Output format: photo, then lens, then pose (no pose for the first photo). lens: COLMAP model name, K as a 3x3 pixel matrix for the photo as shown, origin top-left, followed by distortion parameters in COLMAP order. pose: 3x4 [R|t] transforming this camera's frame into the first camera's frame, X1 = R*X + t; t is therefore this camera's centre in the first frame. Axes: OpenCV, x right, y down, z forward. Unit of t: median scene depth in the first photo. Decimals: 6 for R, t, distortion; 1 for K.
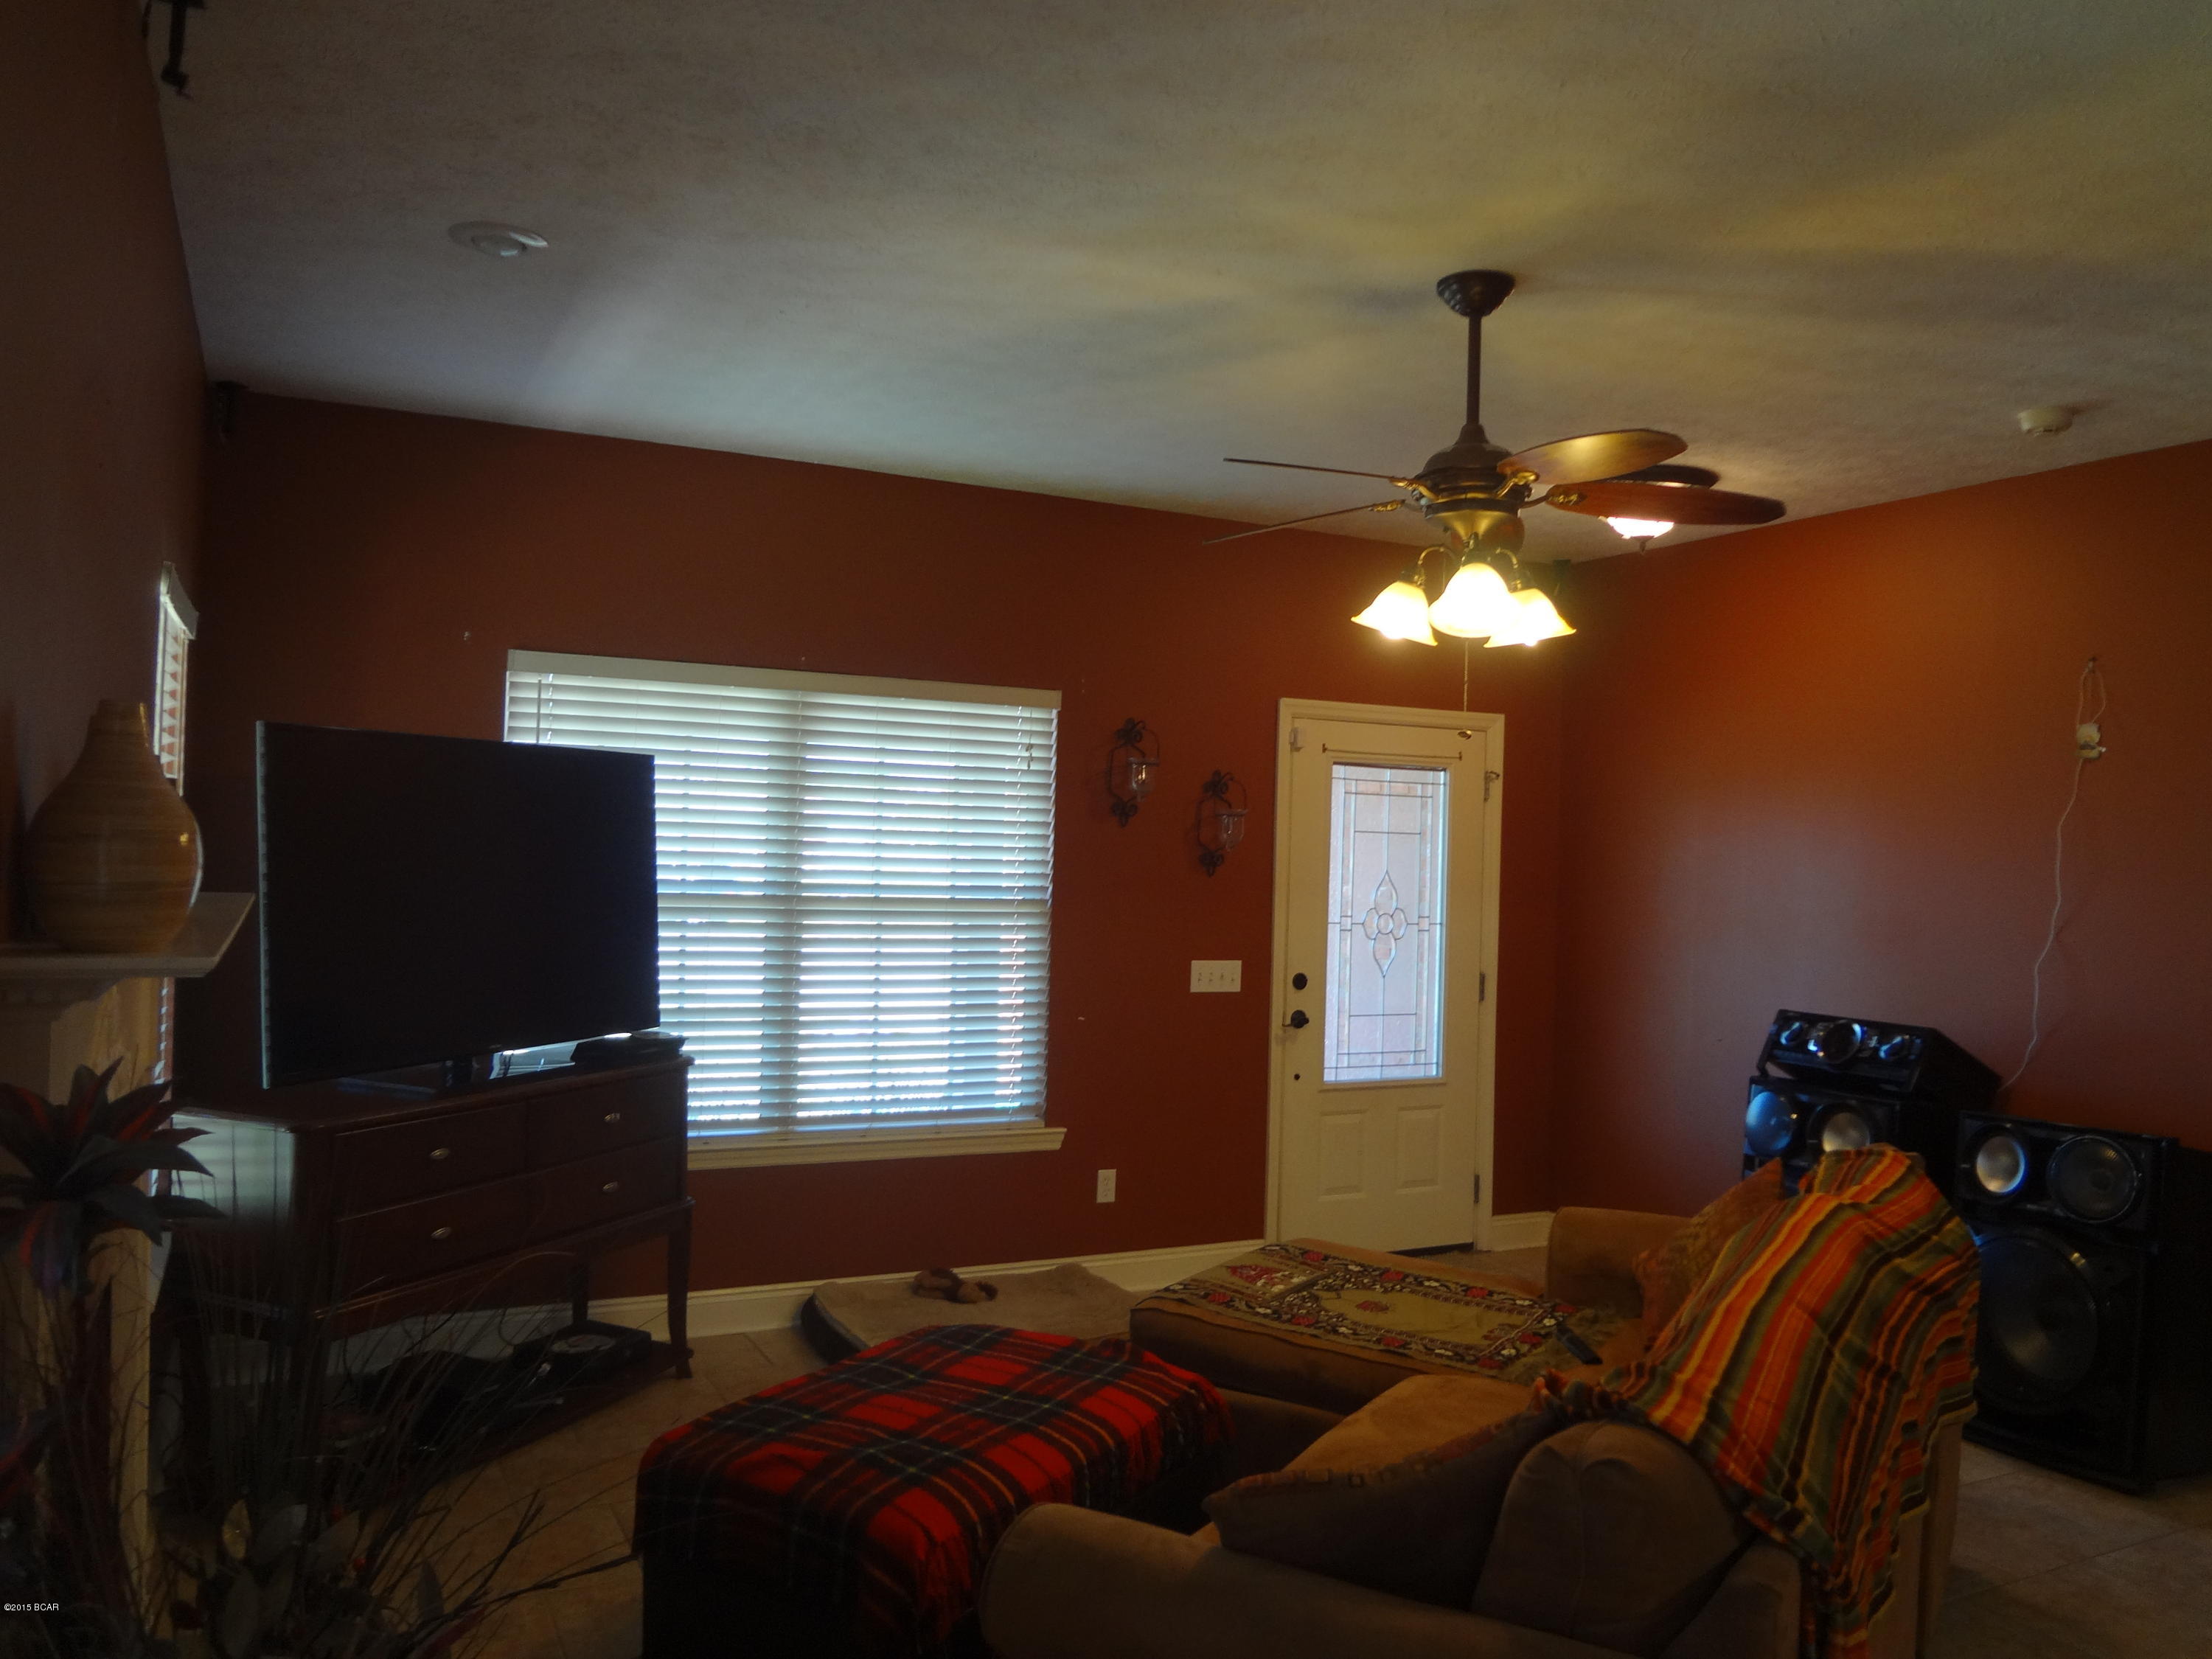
lens RADIAL K [[1650.0, 0, 1104.8], [0, 1650.0, 817.0], [0, 0, 1]] dist [-0.065898, 0.031801]
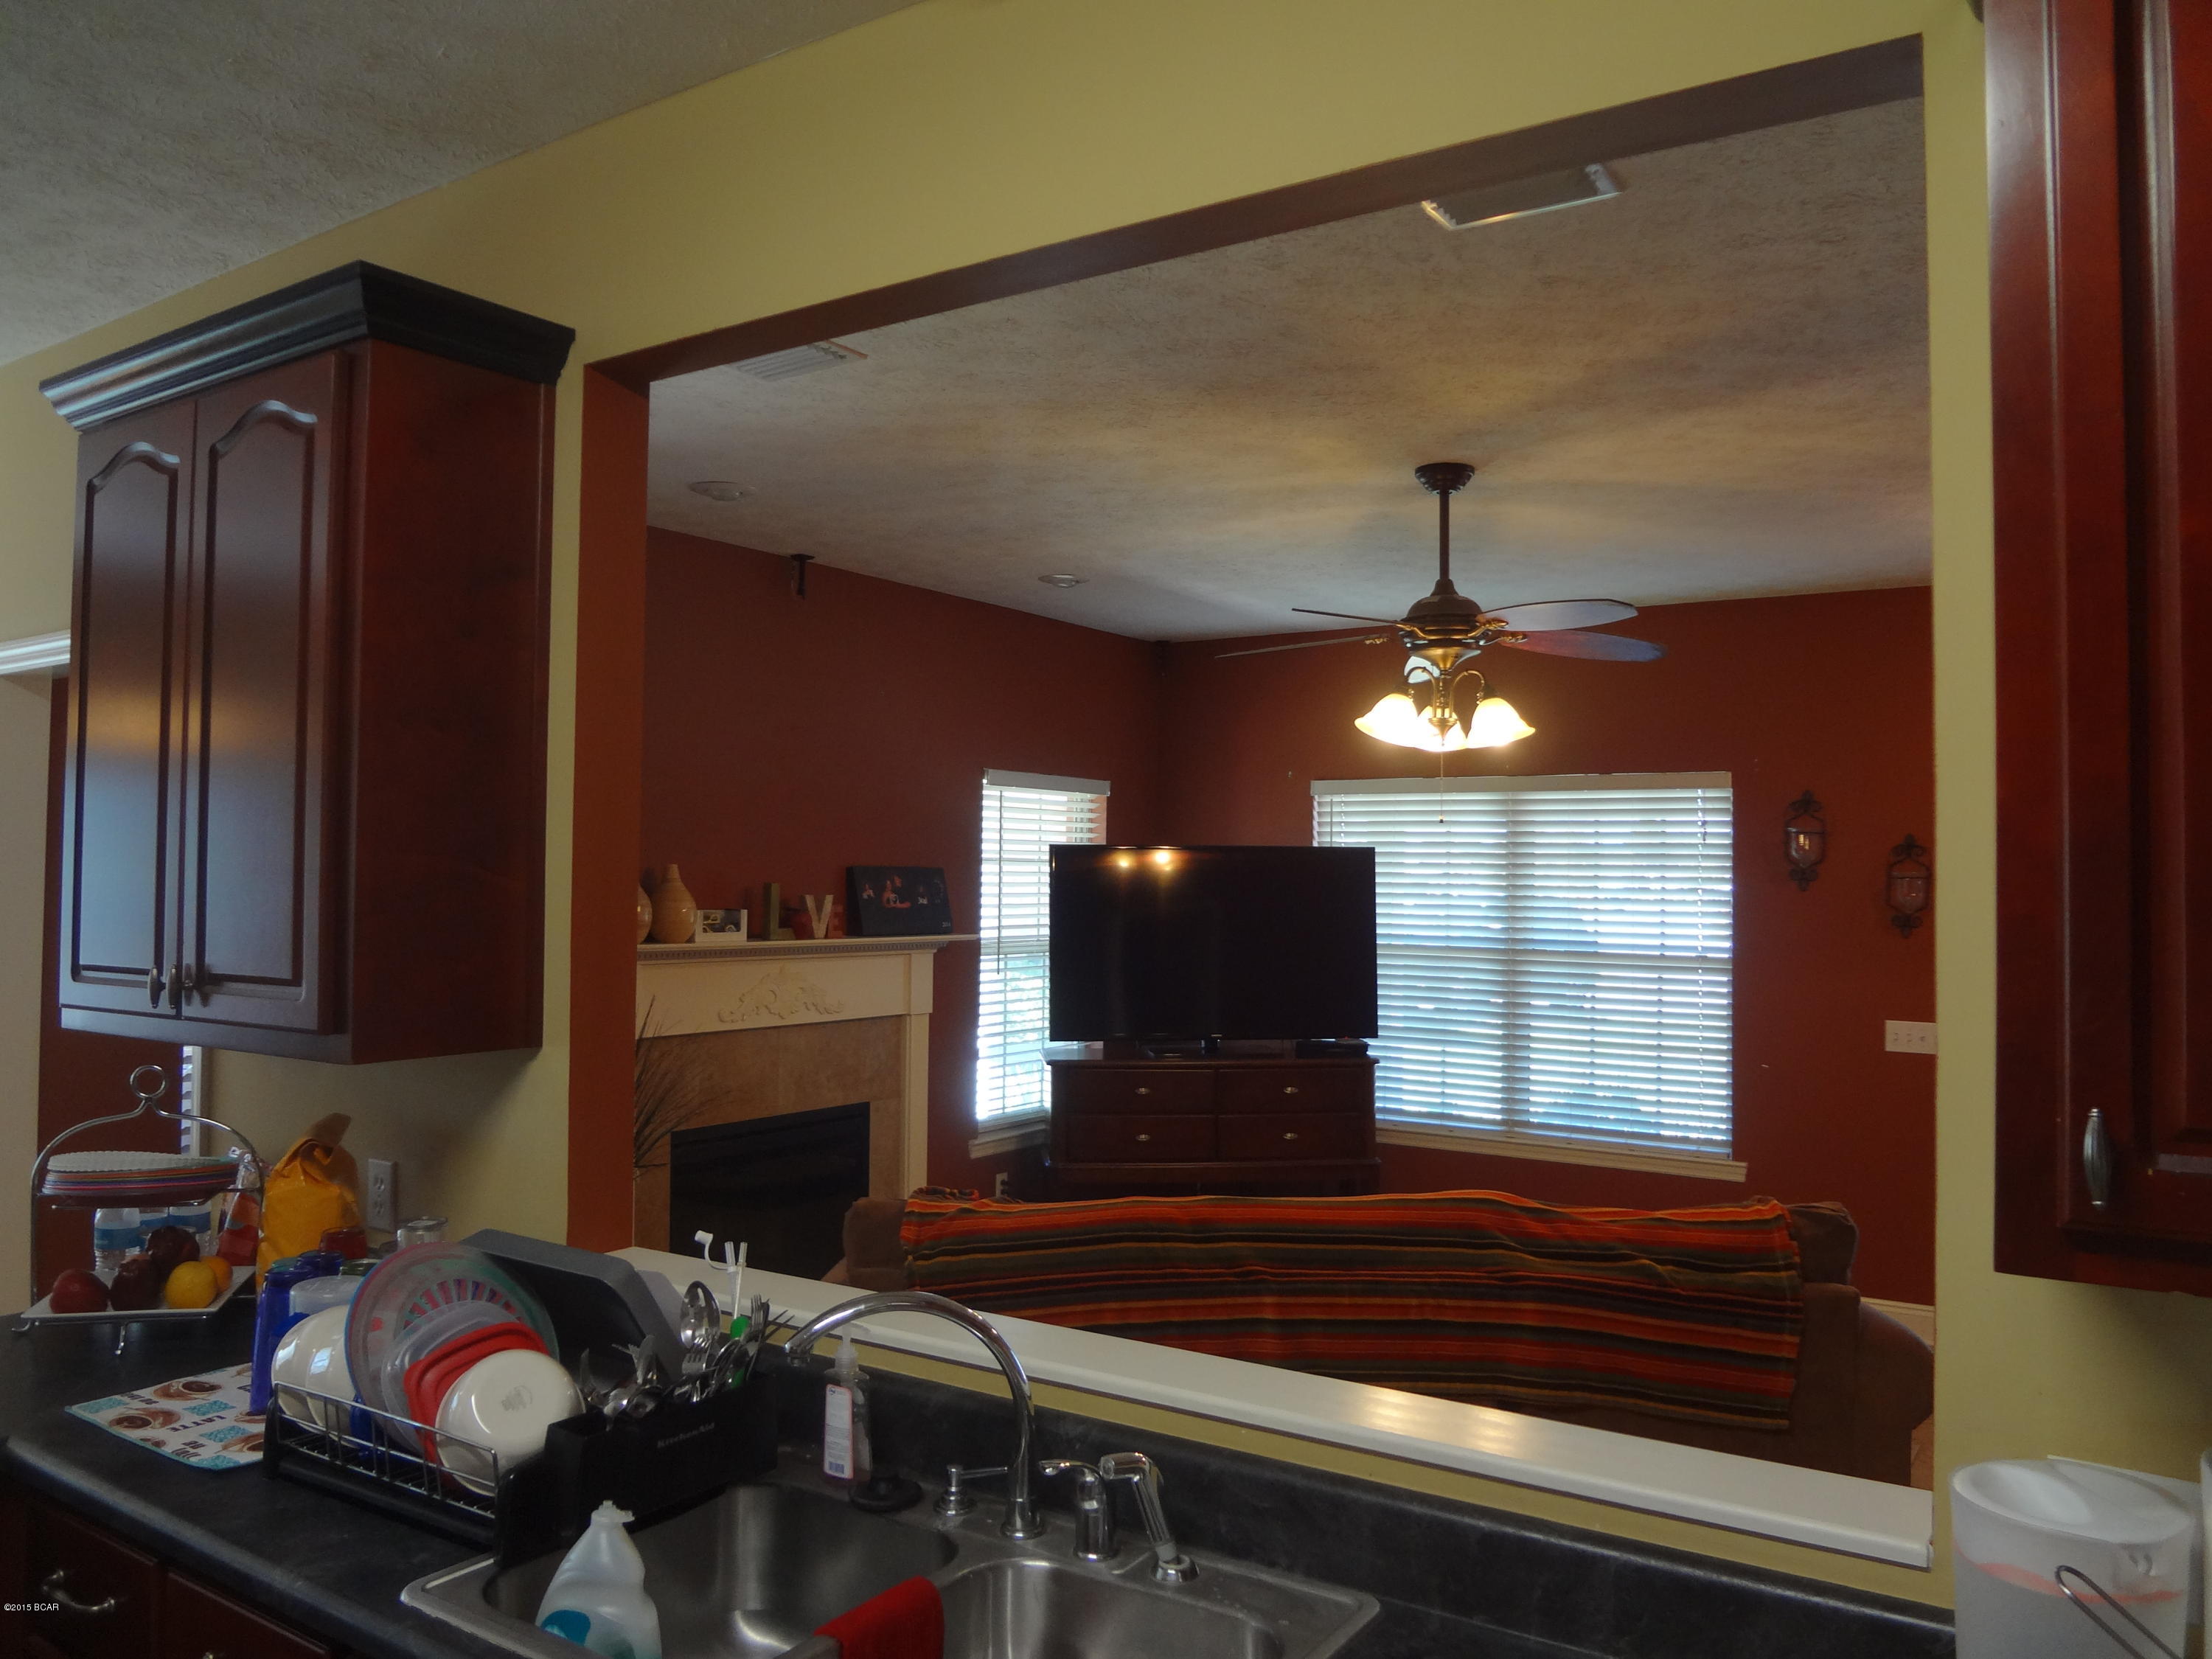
lens RADIAL K [[1650.0, 0, 1106.3], [0, 1650.0, 823.6], [0, 0, 1]] dist [-0.065898, 0.031801]
pose [[0.485128, -0.049997, -0.873012, 0.795828], [0.014228, 0.998683, -0.049287, 0.008380], [0.874327, 0.011490, 0.485201, 0.090161]]
